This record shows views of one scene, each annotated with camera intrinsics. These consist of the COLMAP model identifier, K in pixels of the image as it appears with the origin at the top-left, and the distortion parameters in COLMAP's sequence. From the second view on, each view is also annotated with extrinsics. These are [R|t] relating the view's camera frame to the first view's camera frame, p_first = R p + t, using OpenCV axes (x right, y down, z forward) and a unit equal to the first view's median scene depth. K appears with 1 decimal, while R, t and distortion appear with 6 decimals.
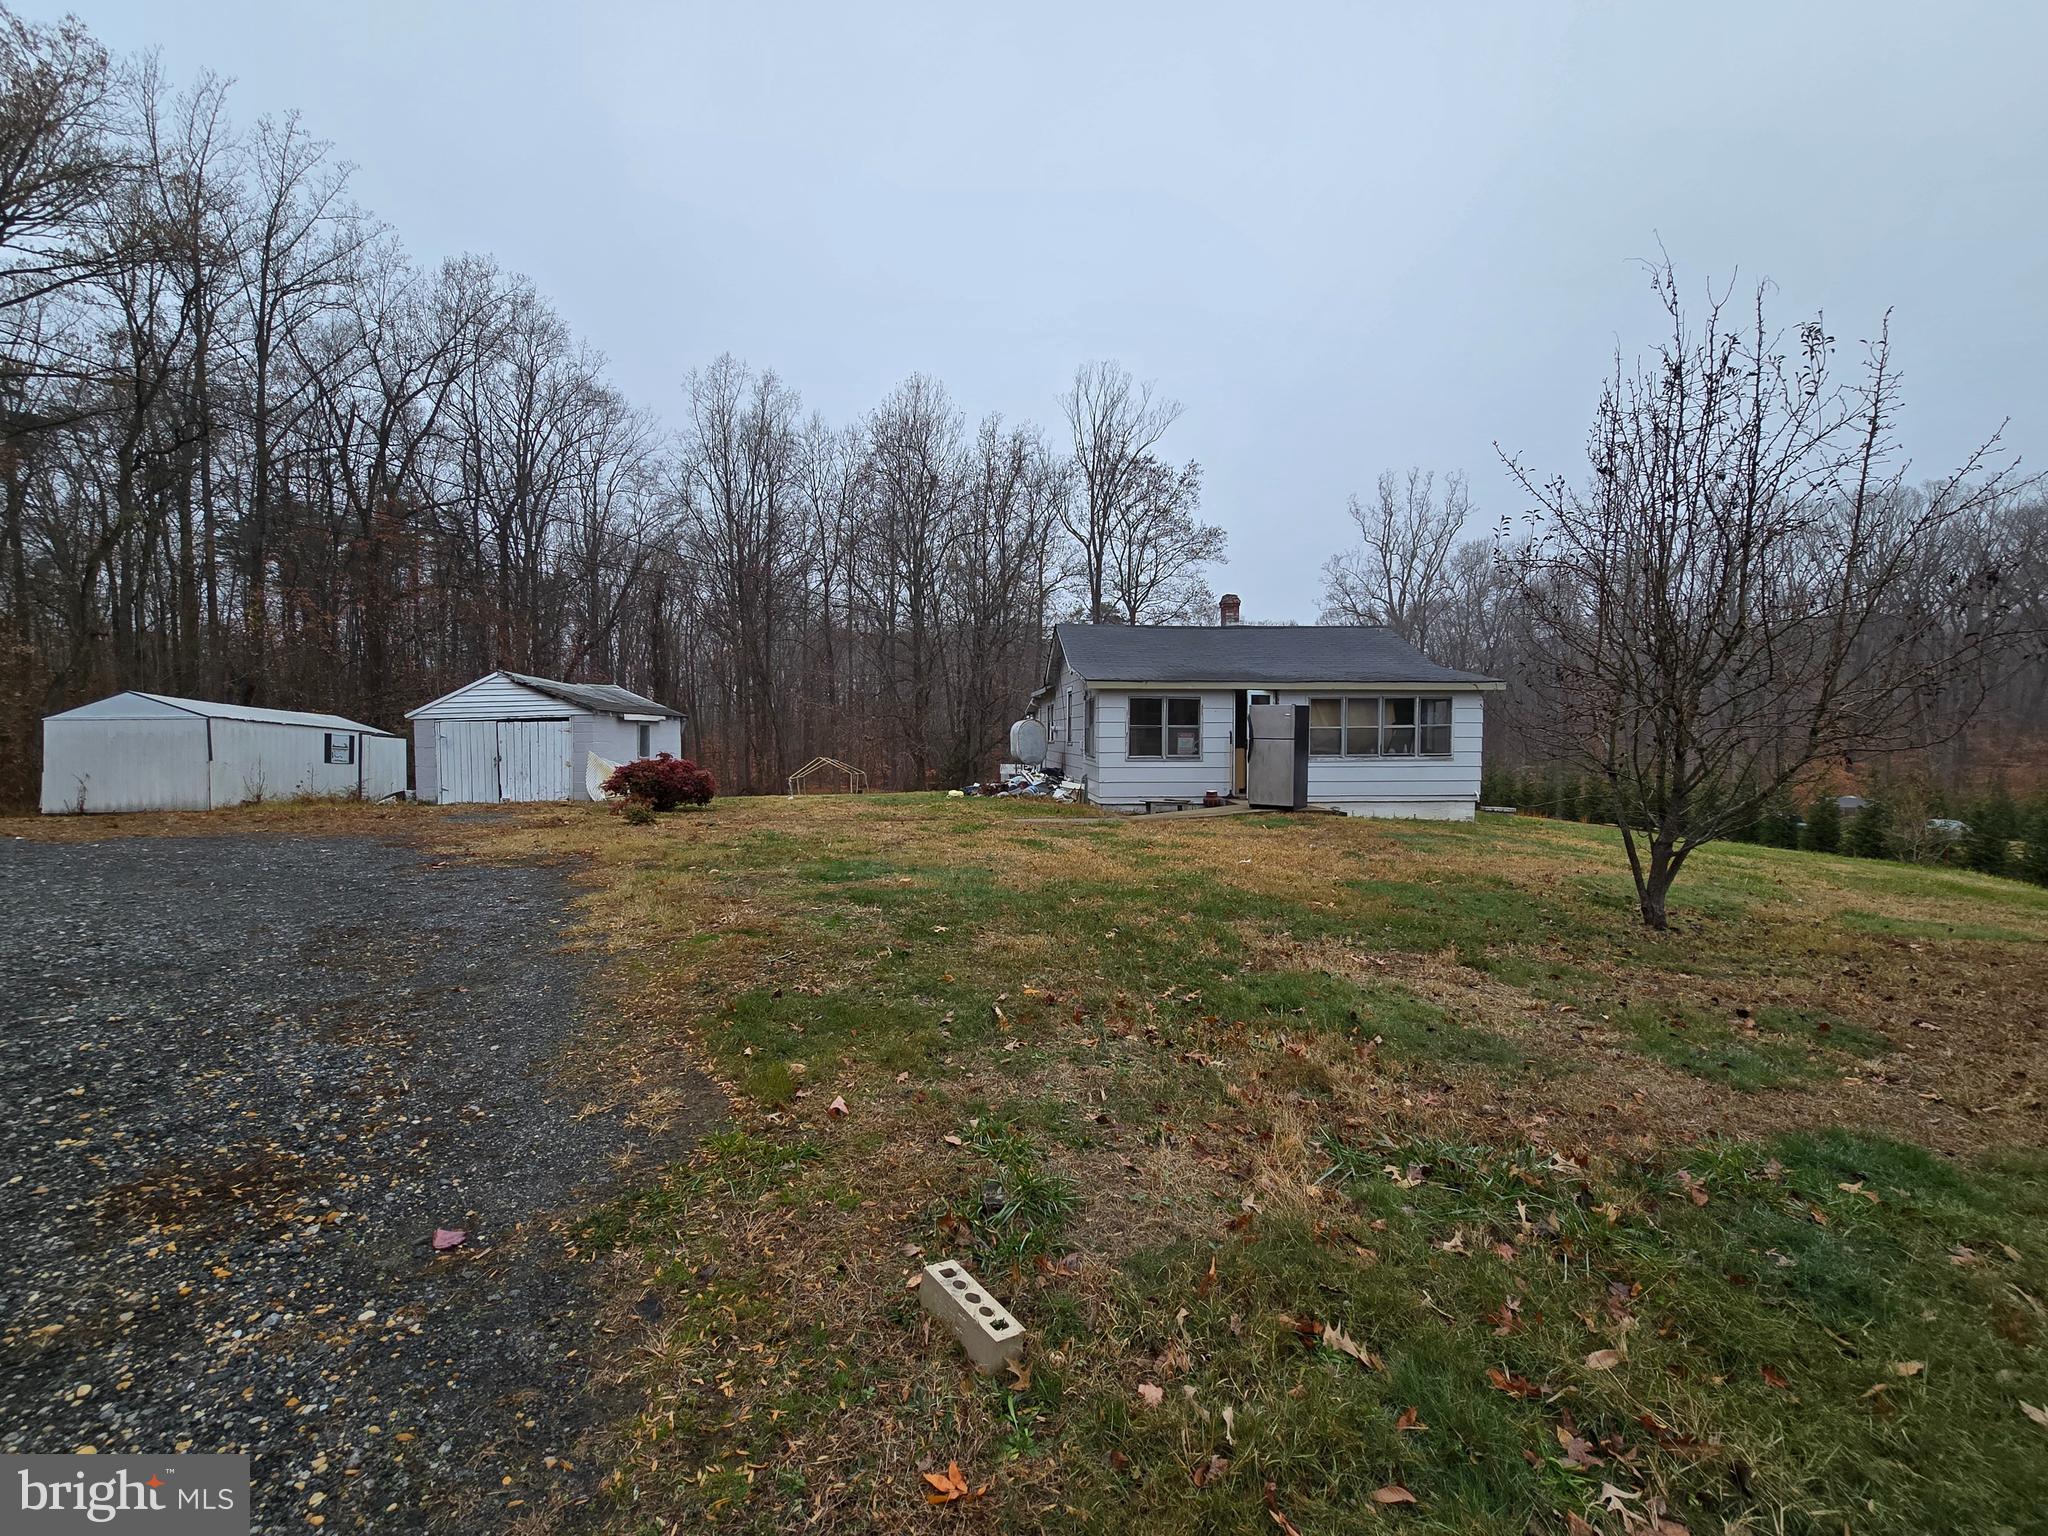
lens RADIAL K [[907.8, 0, 1023.4], [0, 907.8, 773.0], [0, 0, 1]] dist [-0.001346, -0.000328]
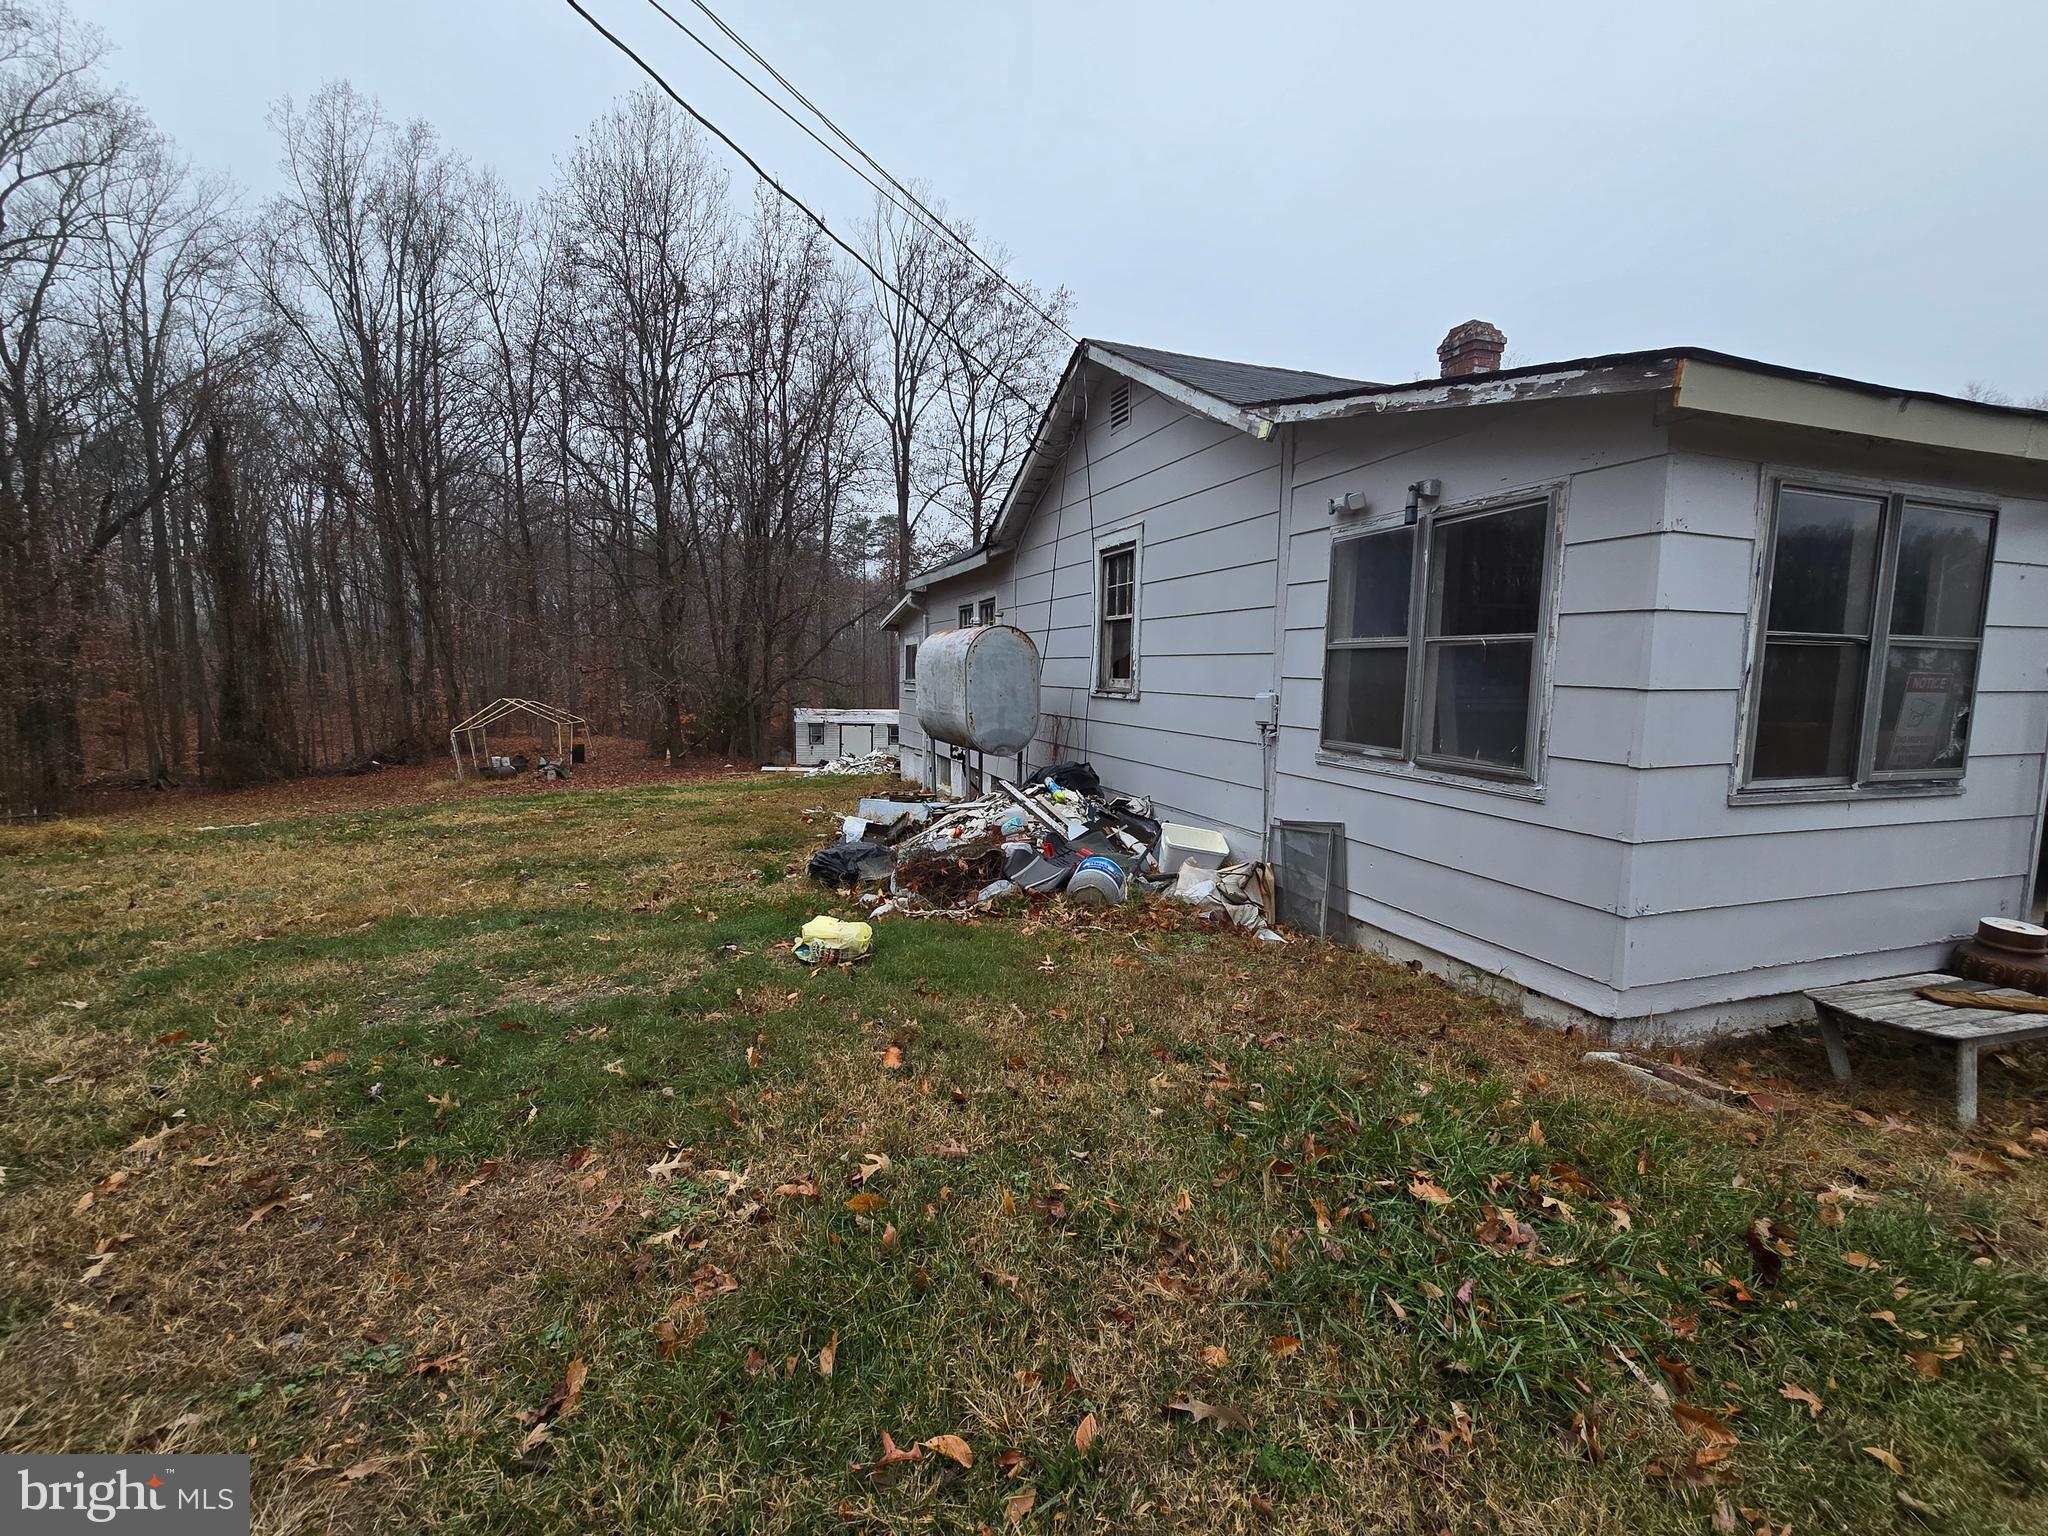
lens RADIAL K [[907.8, 0, 1023.4], [0, 907.8, 773.0], [0, 0, 1]] dist [-0.001346, -0.000328]
pose [[0.968218, -0.017839, 0.249473, -0.025052], [-0.000402, 0.997341, 0.072879, -0.009889], [-0.250109, -0.070663, 0.965636, 0.235676]]
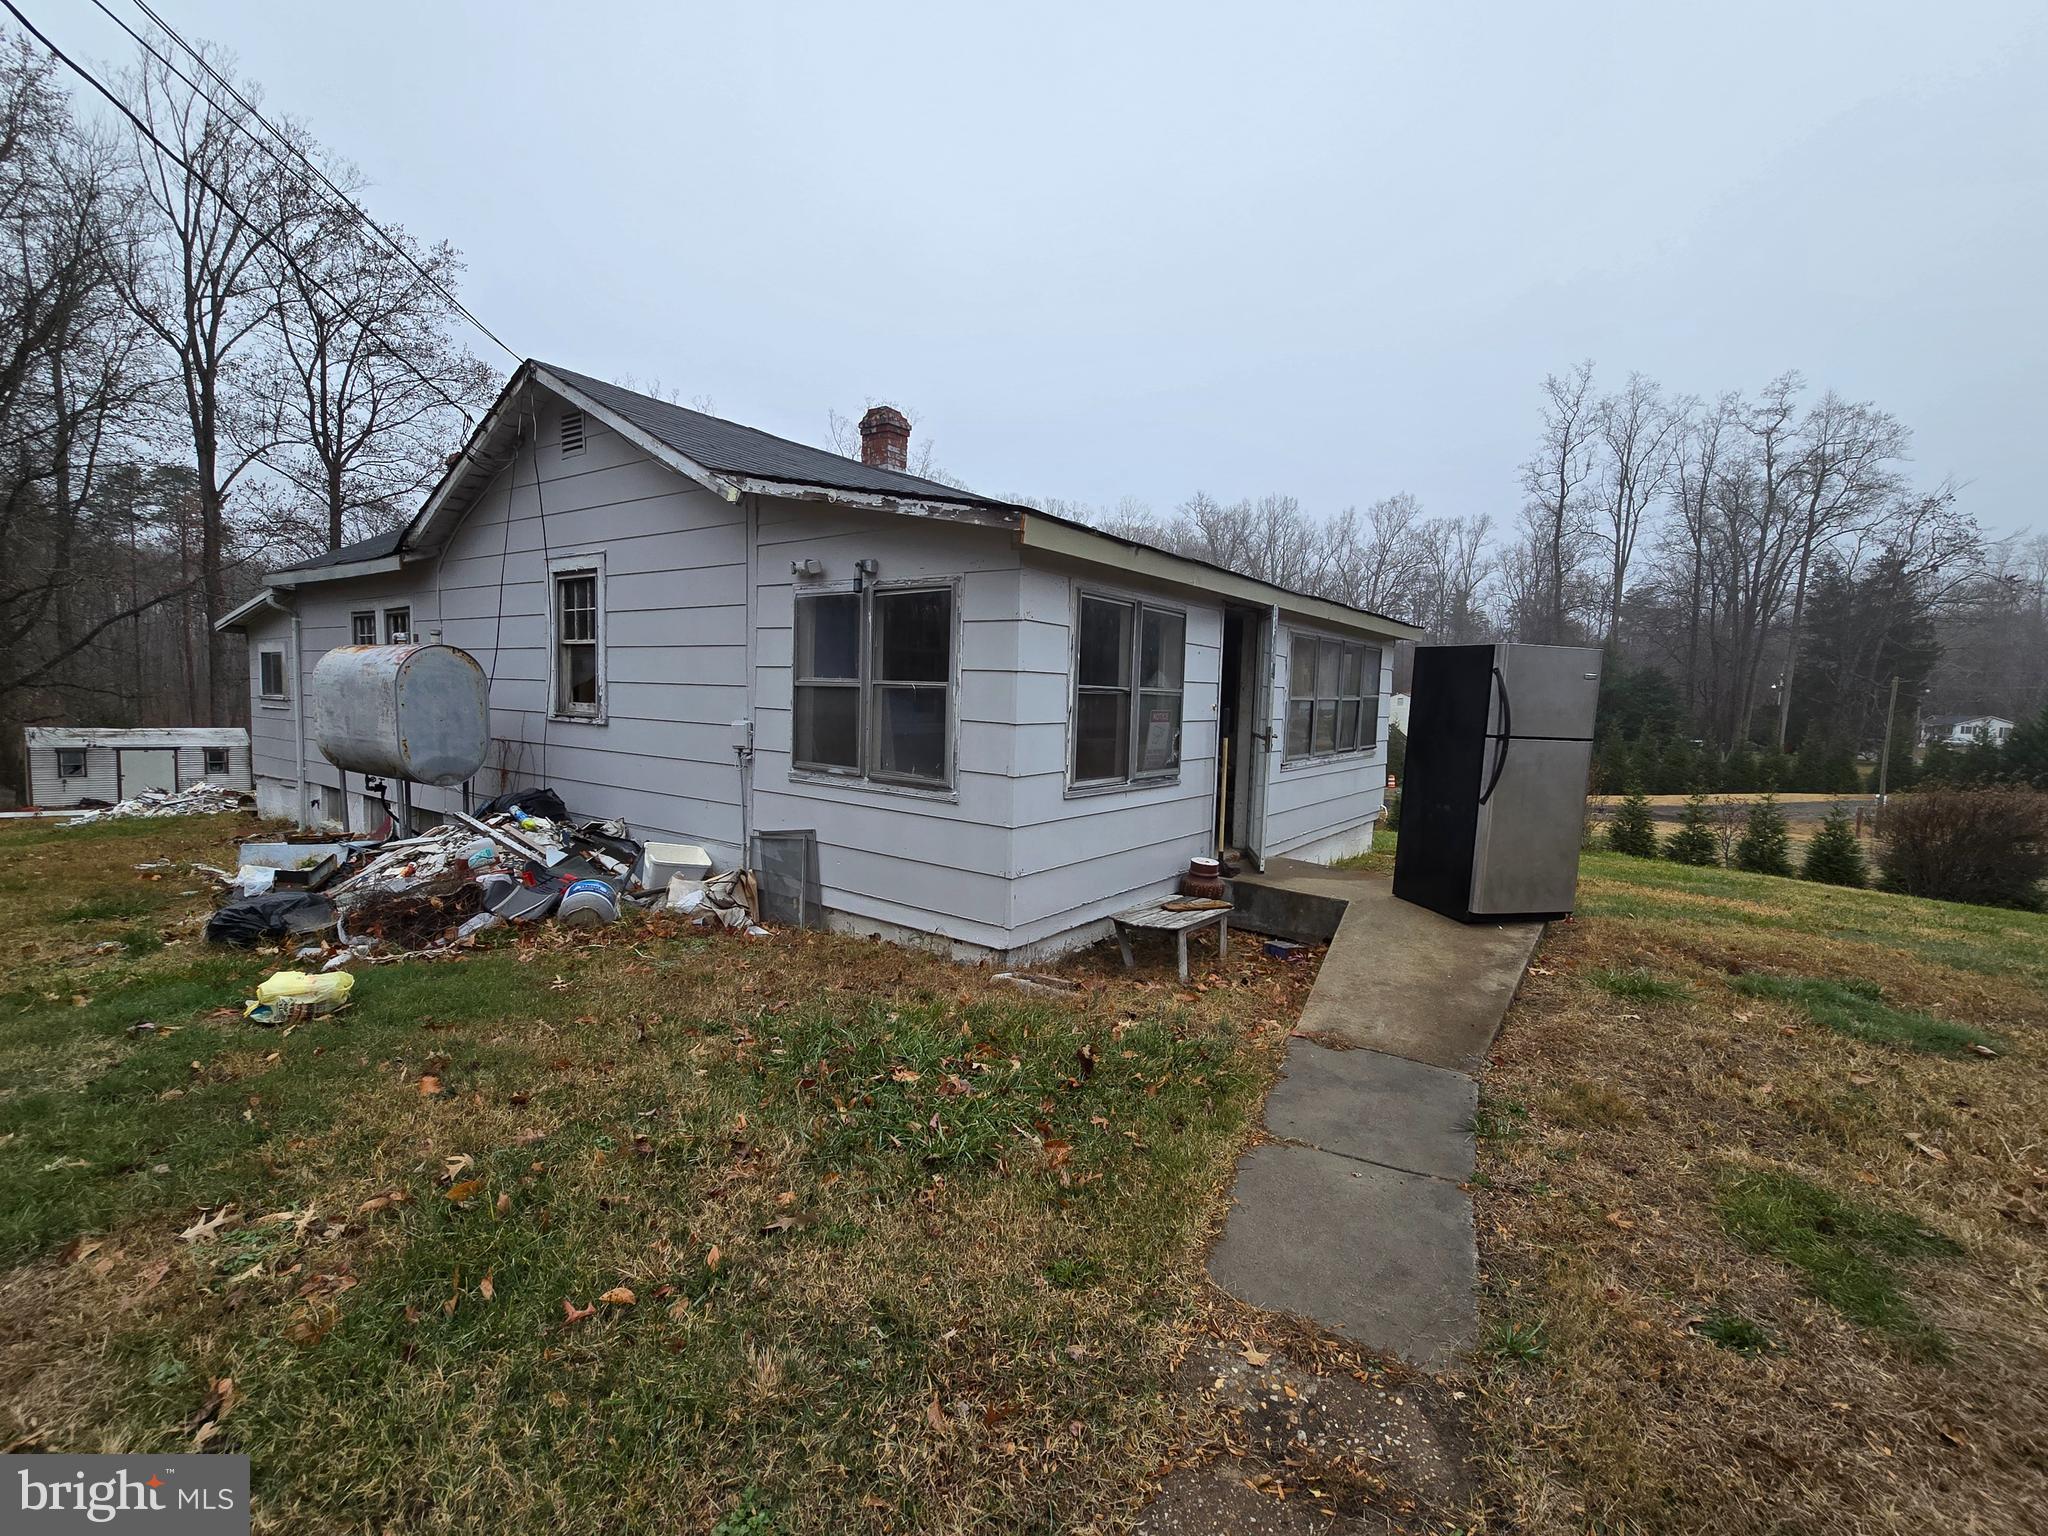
lens RADIAL K [[907.8, 0, 1023.4], [0, 907.8, 773.0], [0, 0, 1]] dist [-0.001346, -0.000328]
pose [[0.655911, -0.048308, 0.753291, -0.035373], [0.003987, 0.998158, 0.060539, -0.011396], [-0.754828, -0.036705, 0.654895, 0.226027]]
